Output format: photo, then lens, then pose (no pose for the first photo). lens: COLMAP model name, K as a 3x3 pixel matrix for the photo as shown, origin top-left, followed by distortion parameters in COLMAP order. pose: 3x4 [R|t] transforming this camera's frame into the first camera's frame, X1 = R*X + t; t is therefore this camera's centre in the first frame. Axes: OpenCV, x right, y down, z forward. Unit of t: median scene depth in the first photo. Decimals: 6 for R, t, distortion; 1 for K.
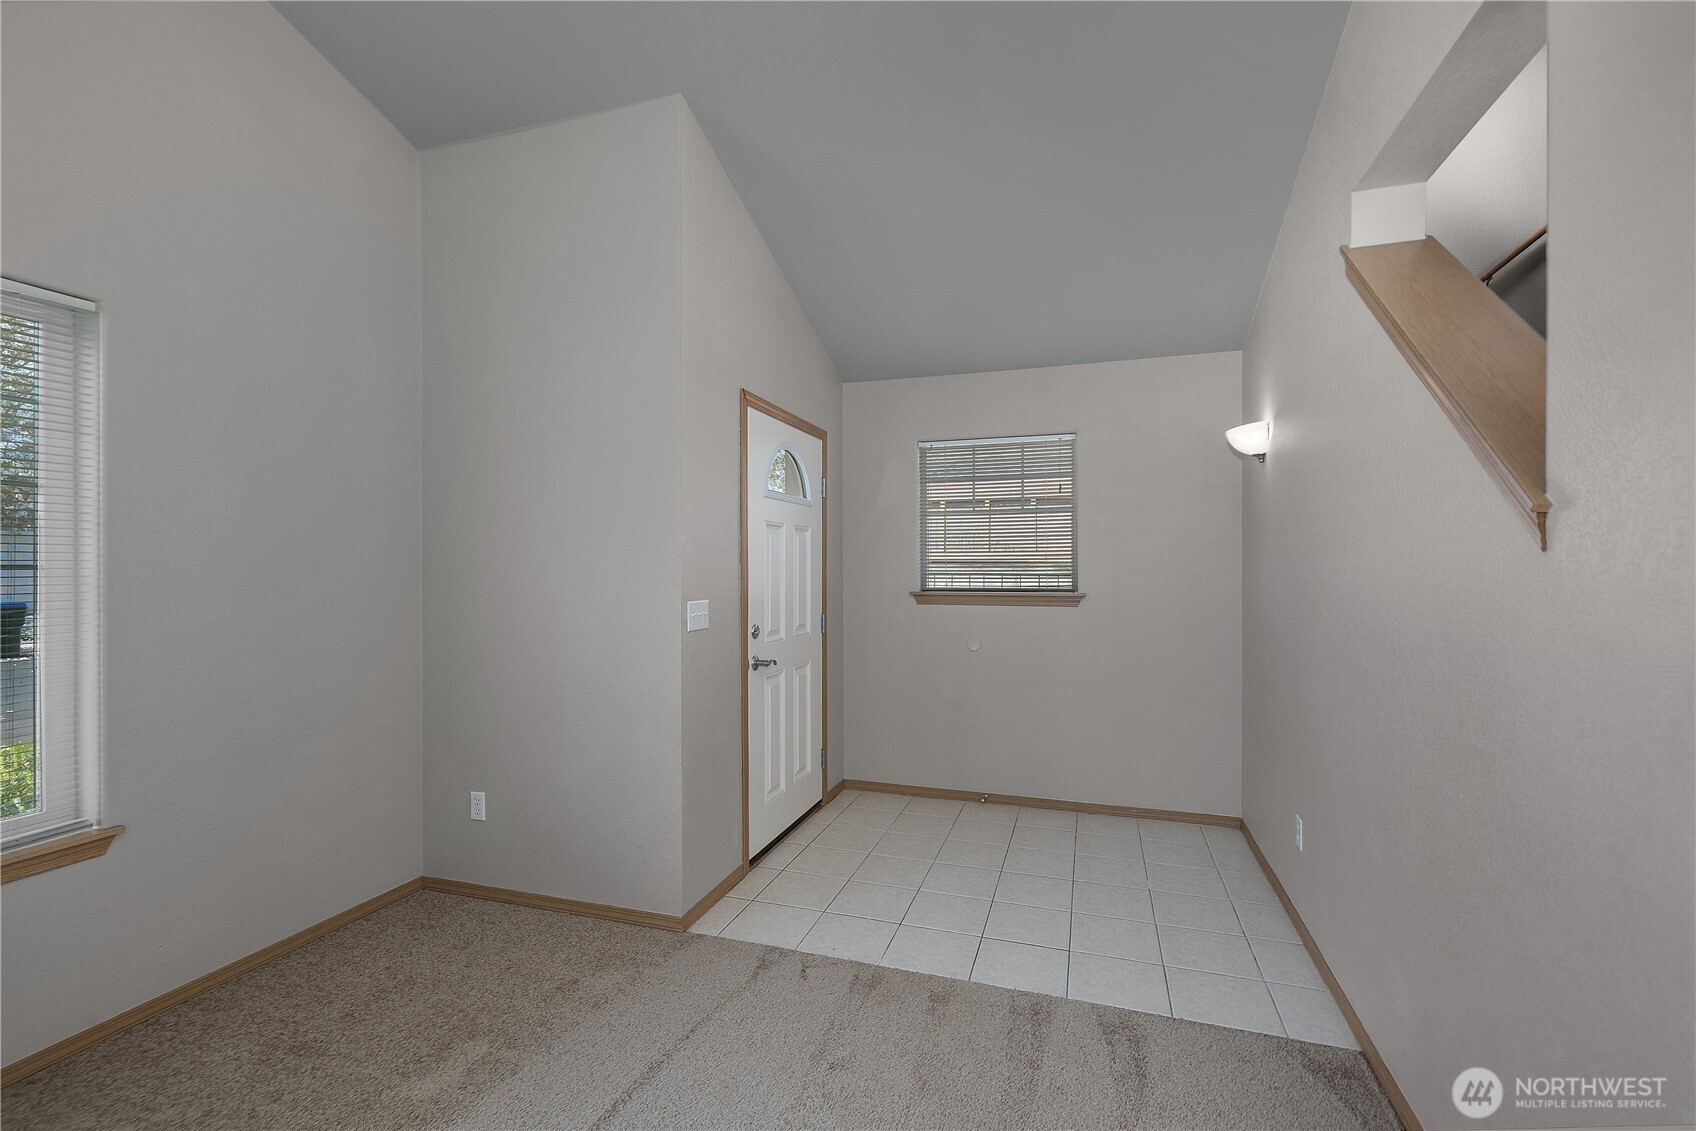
lens RADIAL K [[730.2, 0, 859.5], [0, 730.2, 566.7], [0, 0, 1]] dist [0.001874, -0.000624]
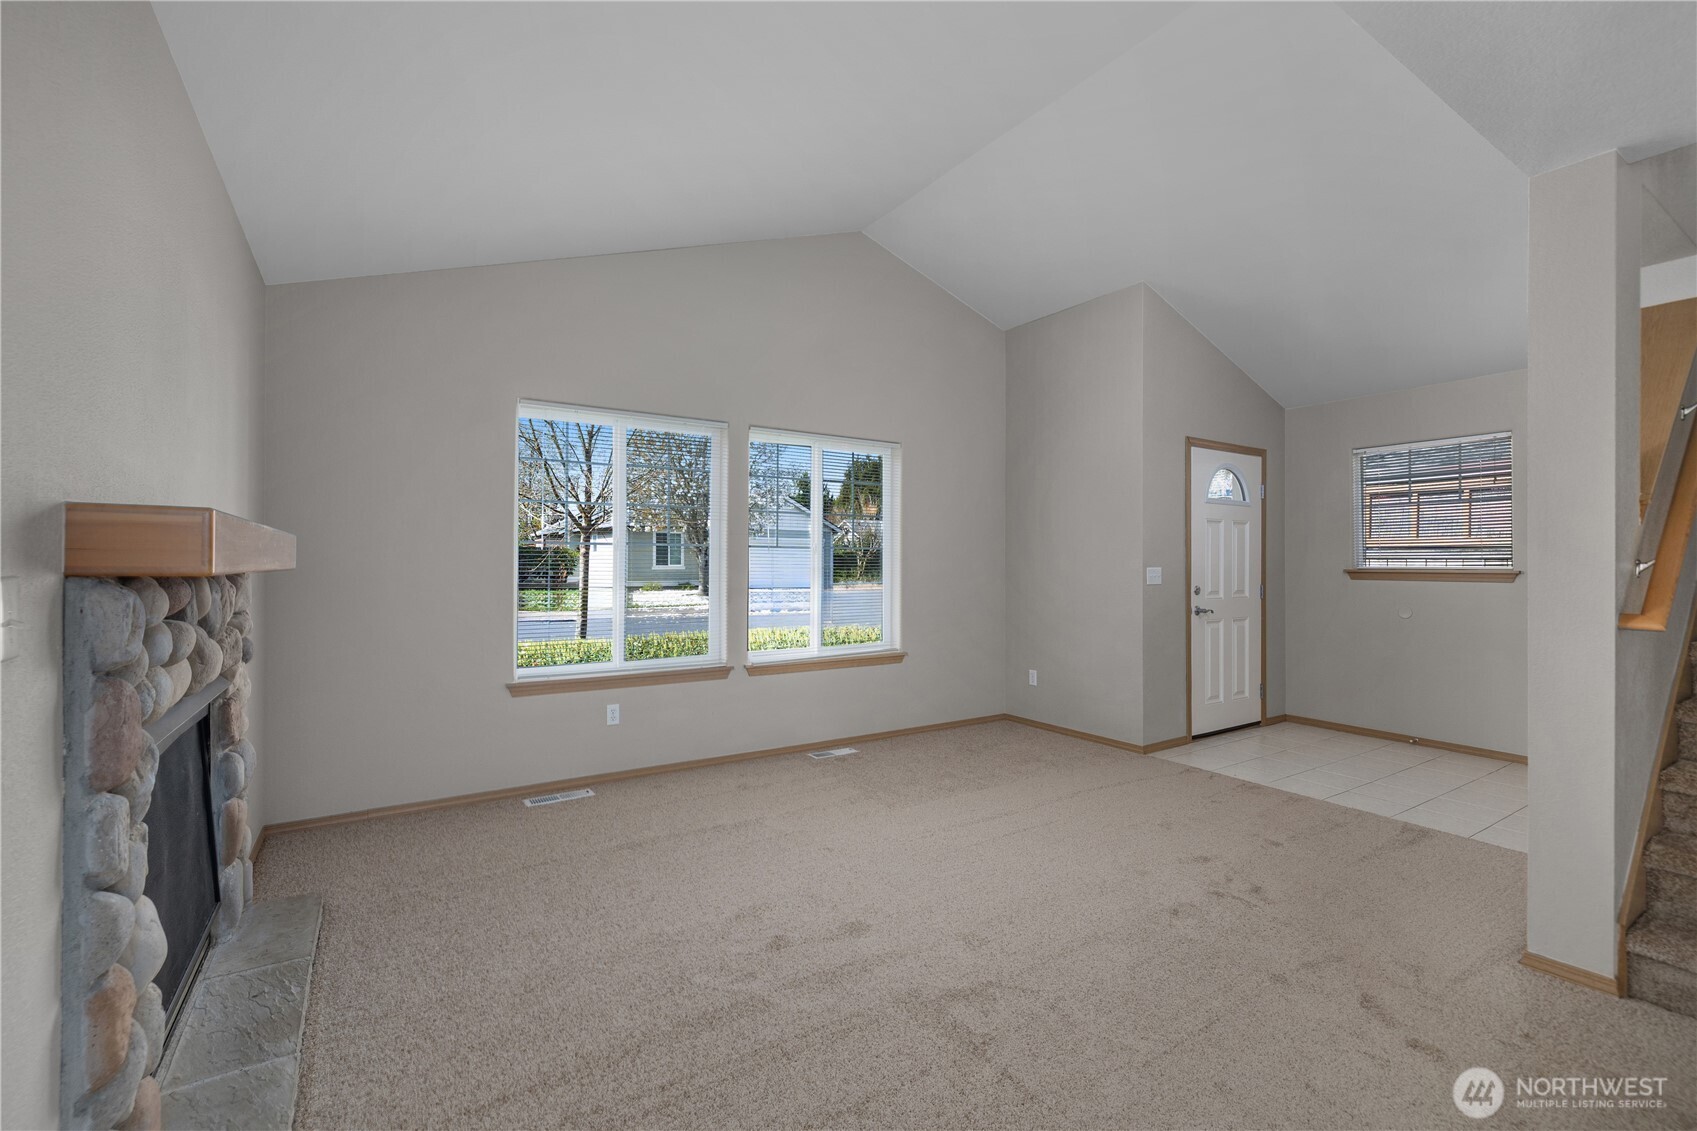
lens RADIAL K [[730.6, 0, 857.8], [0, 730.6, 562.7], [0, 0, 1]] dist [0.001874, -0.000624]
pose [[0.783130, 0.002447, -0.621853, 0.259376], [-0.002513, 0.999997, 0.000769, 0.030780], [0.621853, 0.000961, 0.783133, -0.667437]]
